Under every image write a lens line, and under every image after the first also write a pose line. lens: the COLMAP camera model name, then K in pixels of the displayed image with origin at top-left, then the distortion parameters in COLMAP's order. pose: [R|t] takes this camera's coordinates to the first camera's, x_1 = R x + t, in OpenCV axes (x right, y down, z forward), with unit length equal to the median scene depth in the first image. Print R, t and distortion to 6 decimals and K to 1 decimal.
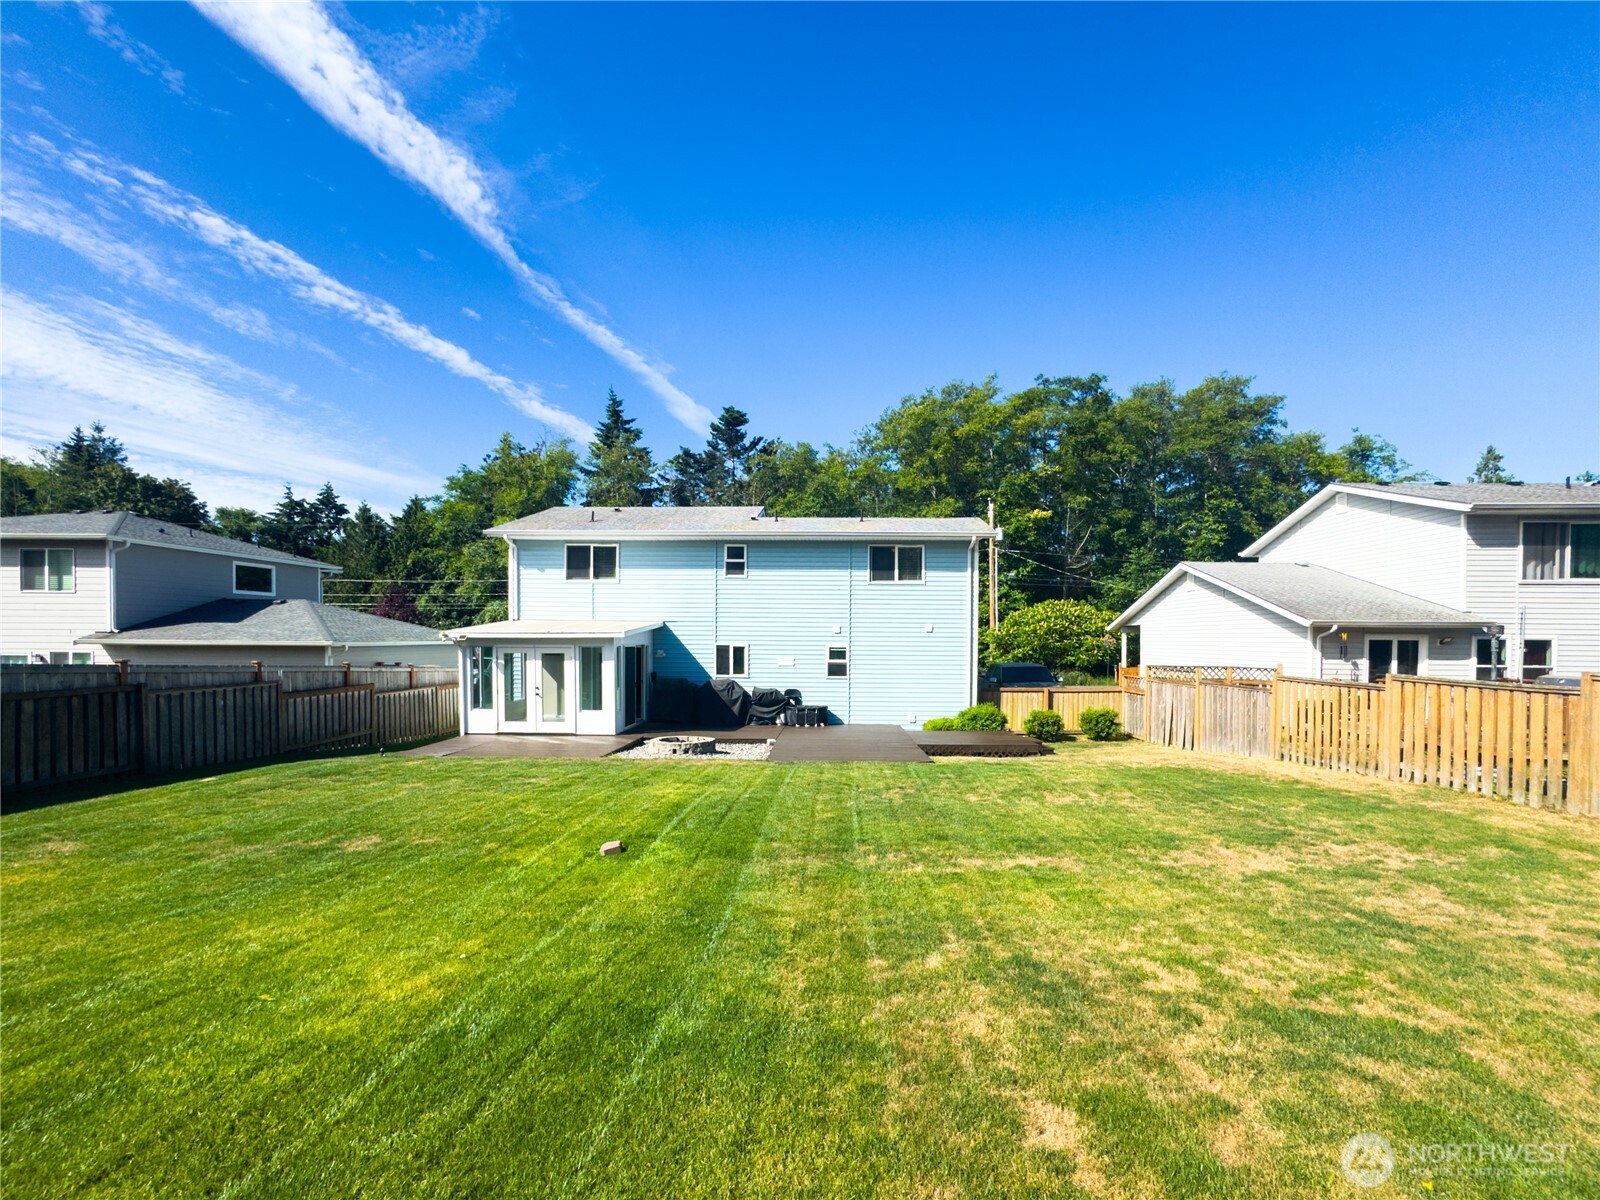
lens RADIAL K [[706.2, 0, 804.7], [0, 706.2, 598.5], [0, 0, 1]] dist [-0.004871, 0.006042]
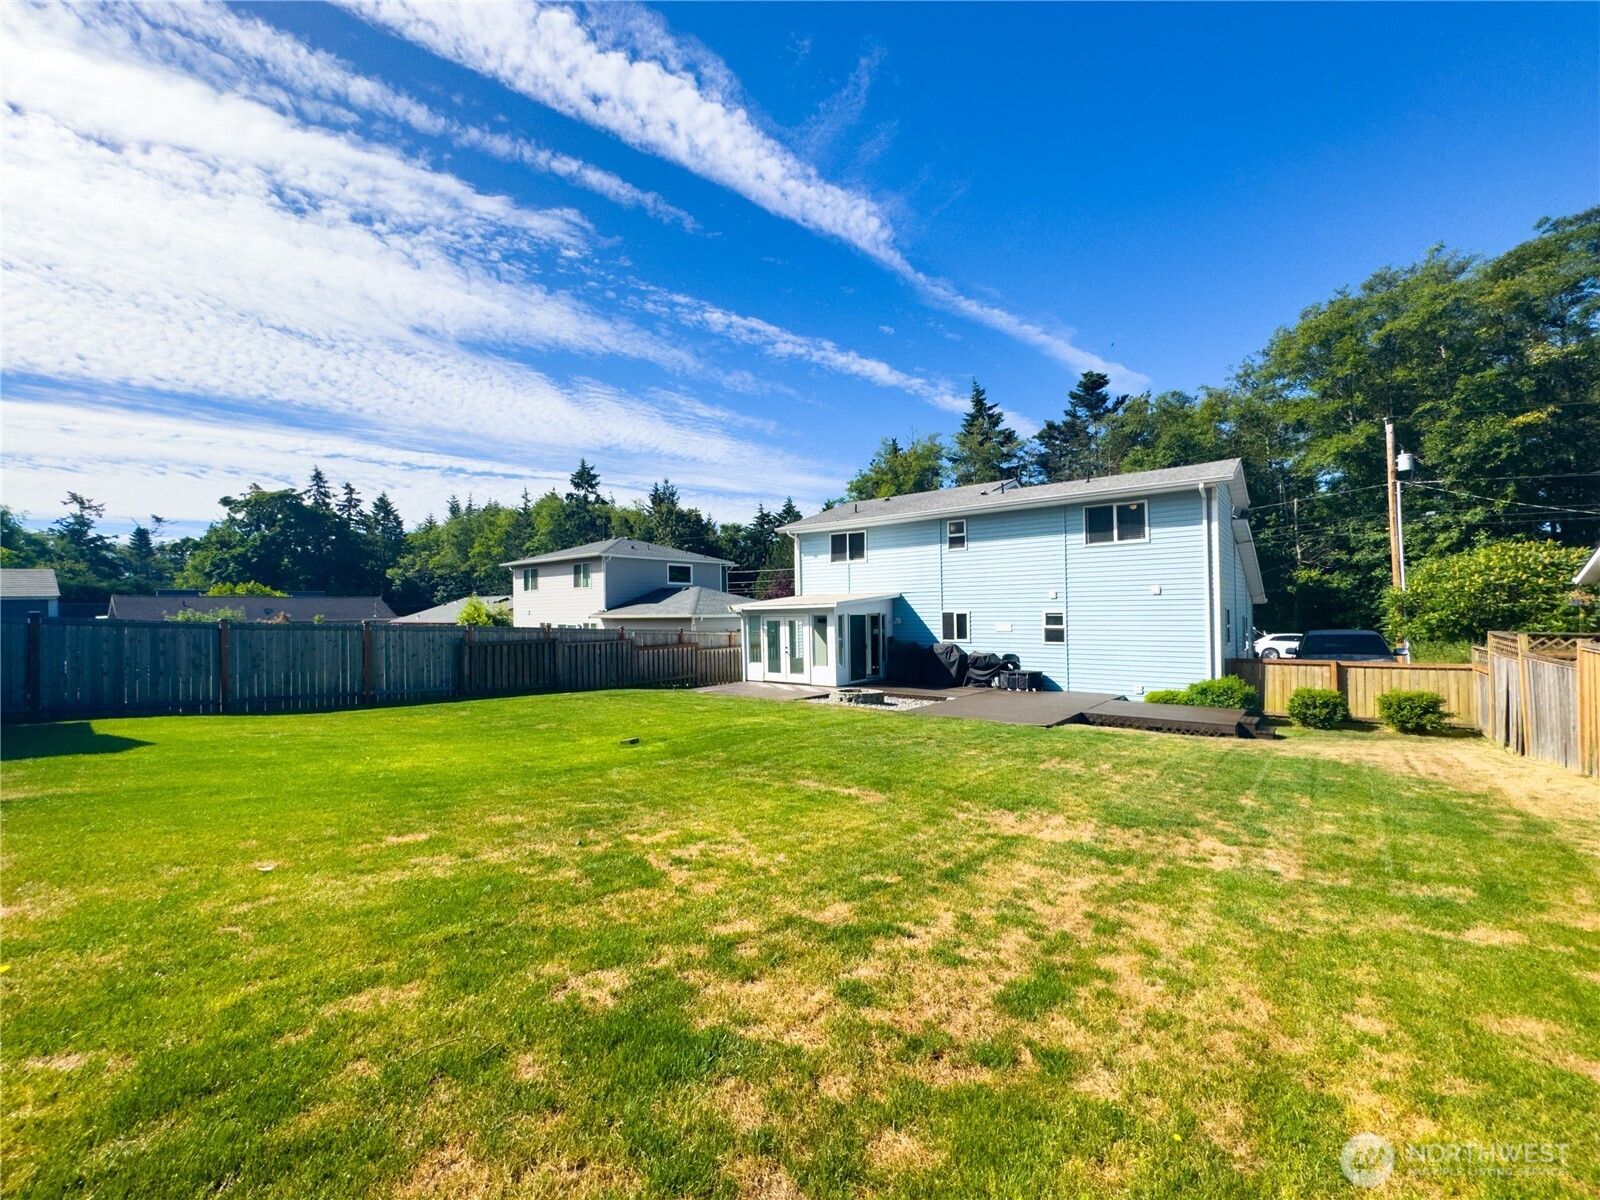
lens RADIAL K [[706.2, 0, 804.5], [0, 706.2, 610.8], [0, 0, 1]] dist [-0.004871, 0.006042]
pose [[0.779507, -0.019889, -0.626077, 0.386308], [0.051101, 0.998183, 0.031914, 0.015806], [0.624305, -0.056871, 0.779107, 0.005813]]
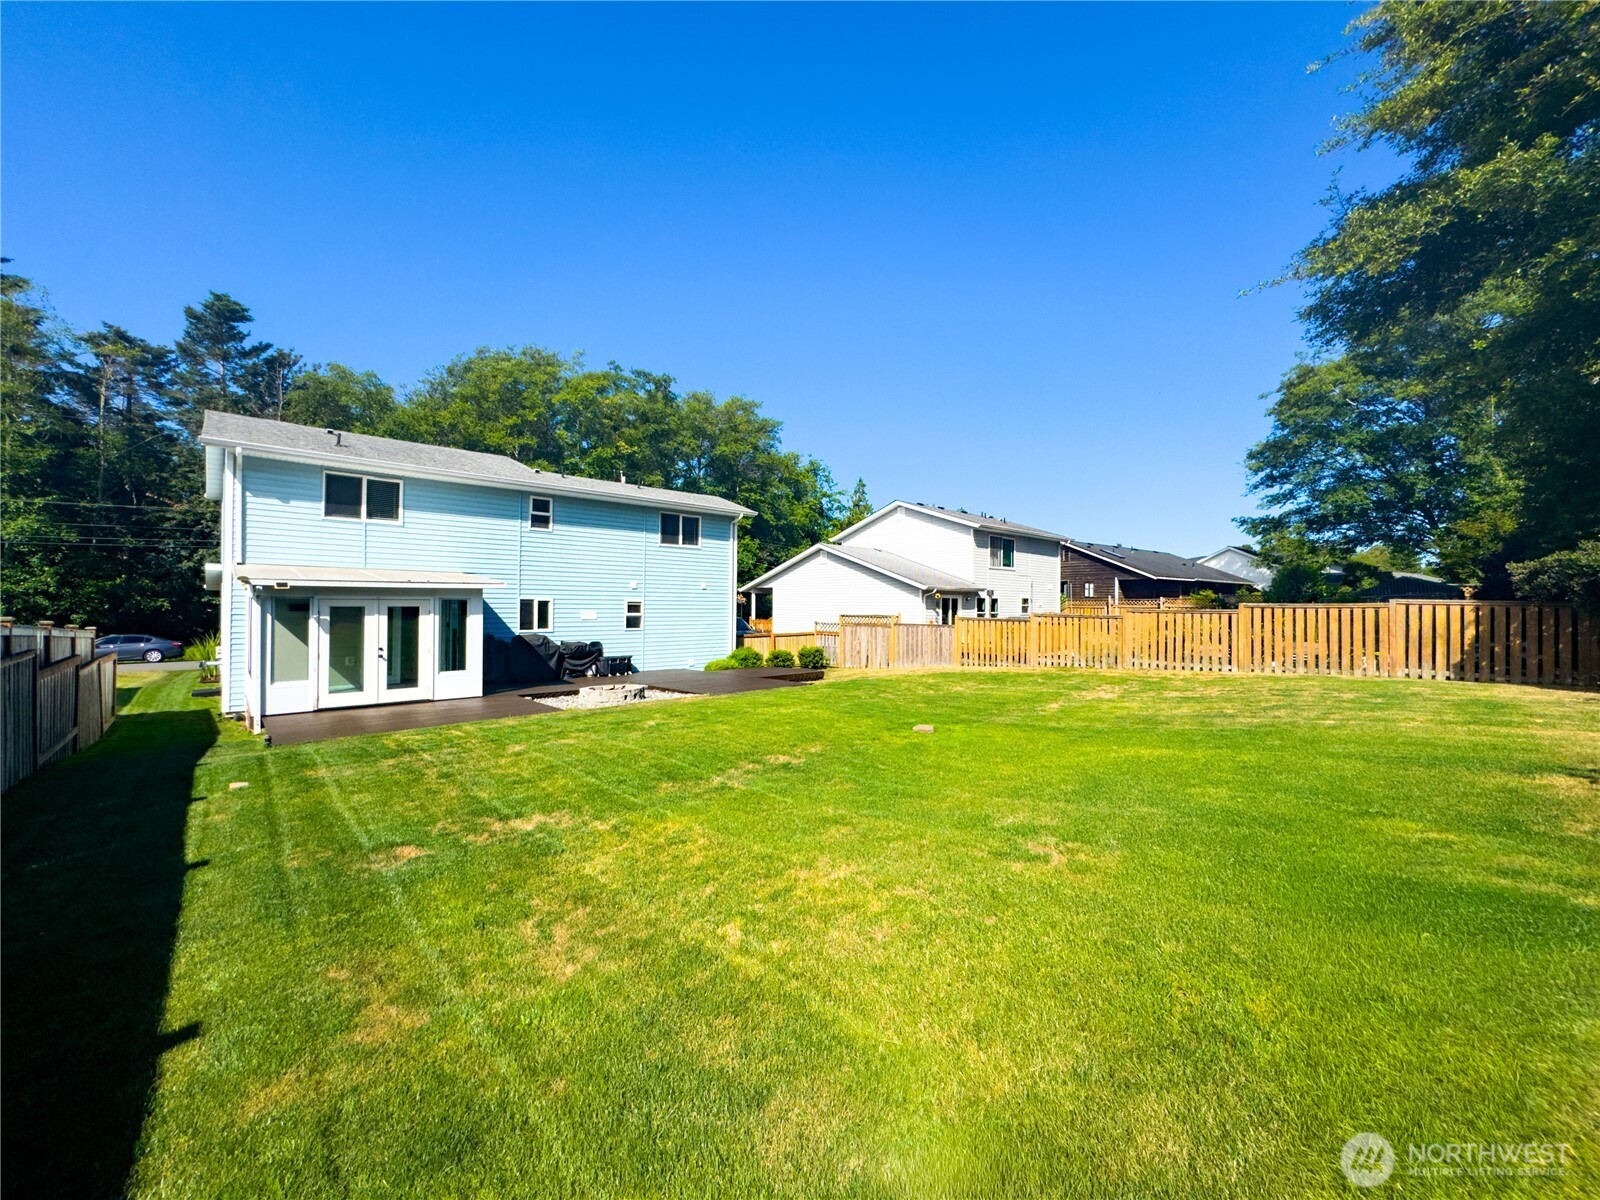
lens RADIAL K [[642.3, 0, 811.2], [0, 642.3, 597.3], [0, 0, 1]] dist [0.010943, 0.000660]
pose [[0.721333, 0.006848, 0.692555, -0.436264], [-0.045696, 0.998243, 0.037724, 0.011200], [-0.691080, -0.058859, 0.720378, 0.087637]]
